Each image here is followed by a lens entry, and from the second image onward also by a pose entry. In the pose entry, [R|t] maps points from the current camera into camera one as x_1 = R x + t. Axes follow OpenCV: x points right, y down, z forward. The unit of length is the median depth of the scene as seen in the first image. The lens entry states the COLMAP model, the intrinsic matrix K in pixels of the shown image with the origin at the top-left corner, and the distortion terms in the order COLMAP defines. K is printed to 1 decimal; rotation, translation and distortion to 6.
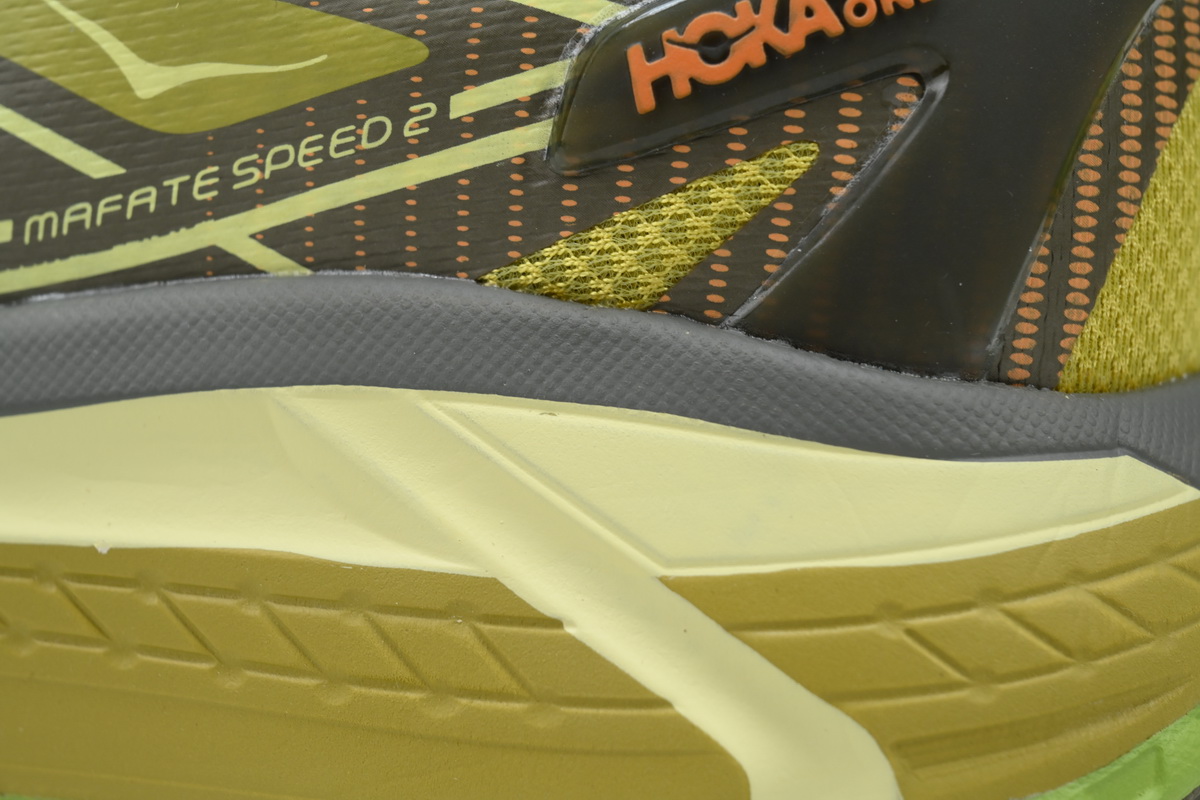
lens RADIAL K [[4192.4, 0, 599.9], [0, 4192.4, 400.1], [0, 0, 1]] dist [0.018658, 0.000000]
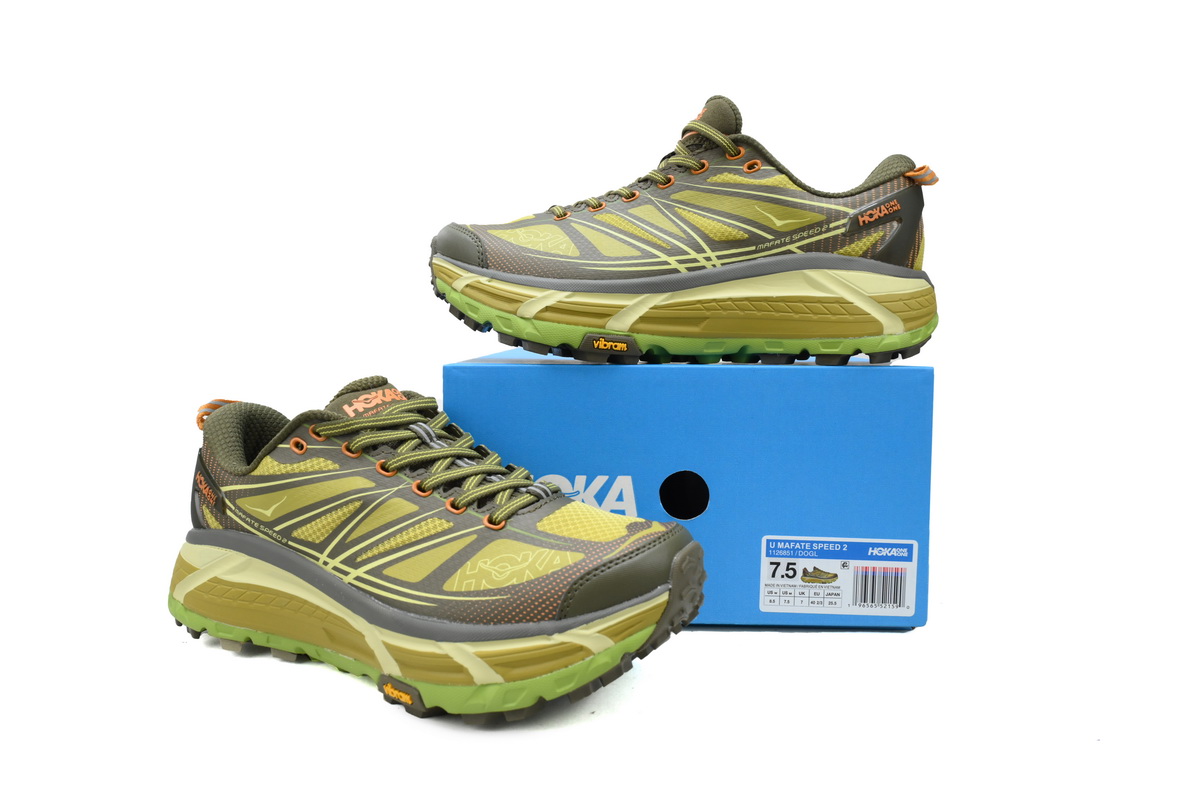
lens RADIAL K [[908.3, 0, 598.0], [0, 908.3, 400.1], [0, 0, 1]] dist [0.030184, 0.001708]
pose [[0.971819, -0.039162, 0.232454, -0.725852], [0.036936, 0.999221, 0.013920, 0.168005], [-0.232818, -0.004941, 0.972508, -0.297460]]
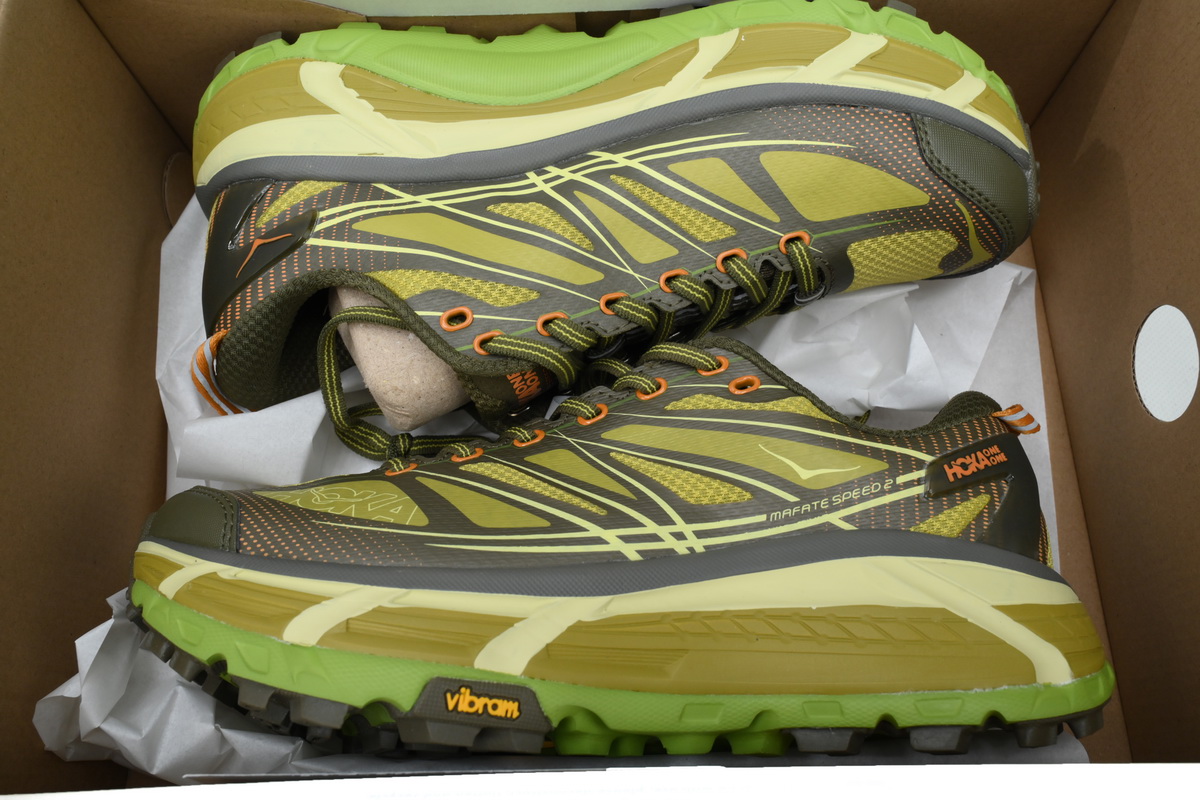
lens RADIAL K [[973.9, 0, 592.8], [0, 973.9, 394.8], [0, 0, 1]] dist [-0.015567, -0.002264]
pose [[0.936053, 0.111424, 0.333751, -0.558230], [0.051250, 0.895245, -0.442618, 0.215783], [-0.348106, 0.431418, 0.832286, 0.371991]]
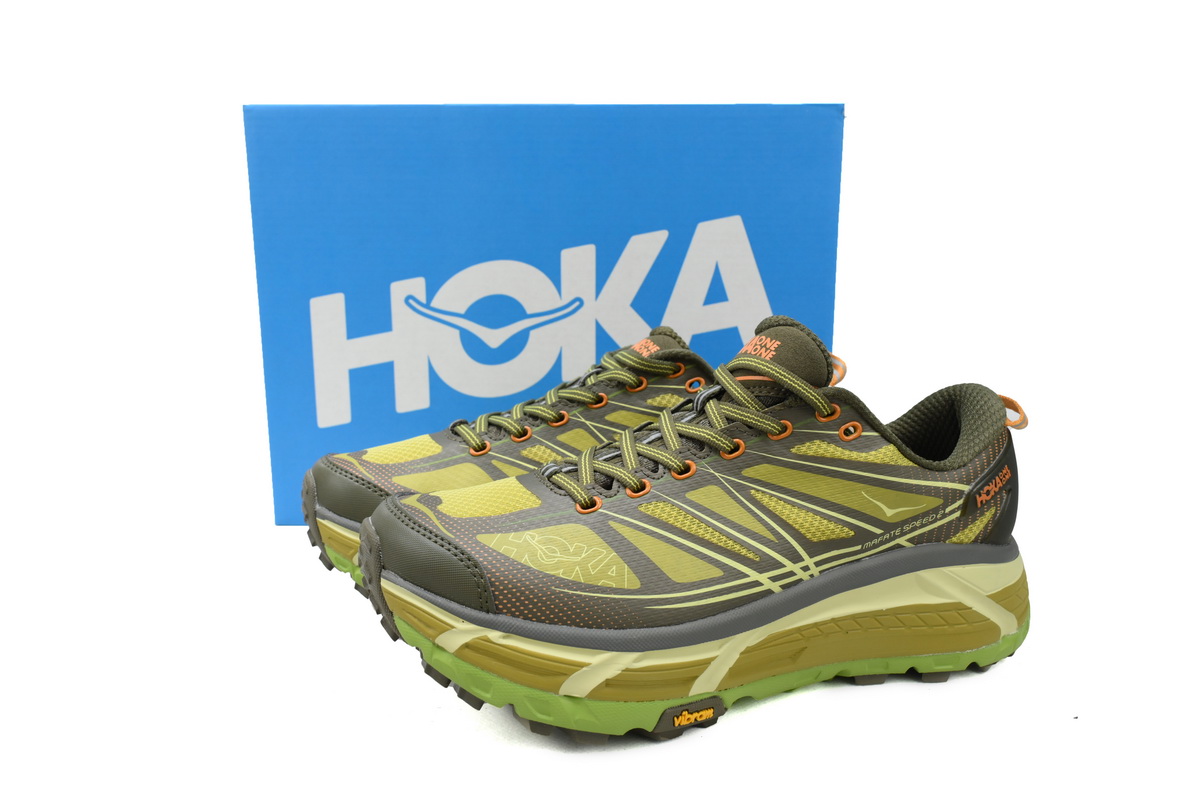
lens RADIAL K [[908.3, 0, 599.5], [0, 908.3, 405.5], [0, 0, 1]] dist [0.030184, 0.001708]
pose [[0.809507, -0.123923, 0.573883, -0.972237], [0.051919, 0.988751, 0.140272, -0.366025], [-0.584811, -0.083756, 0.806834, 0.376124]]
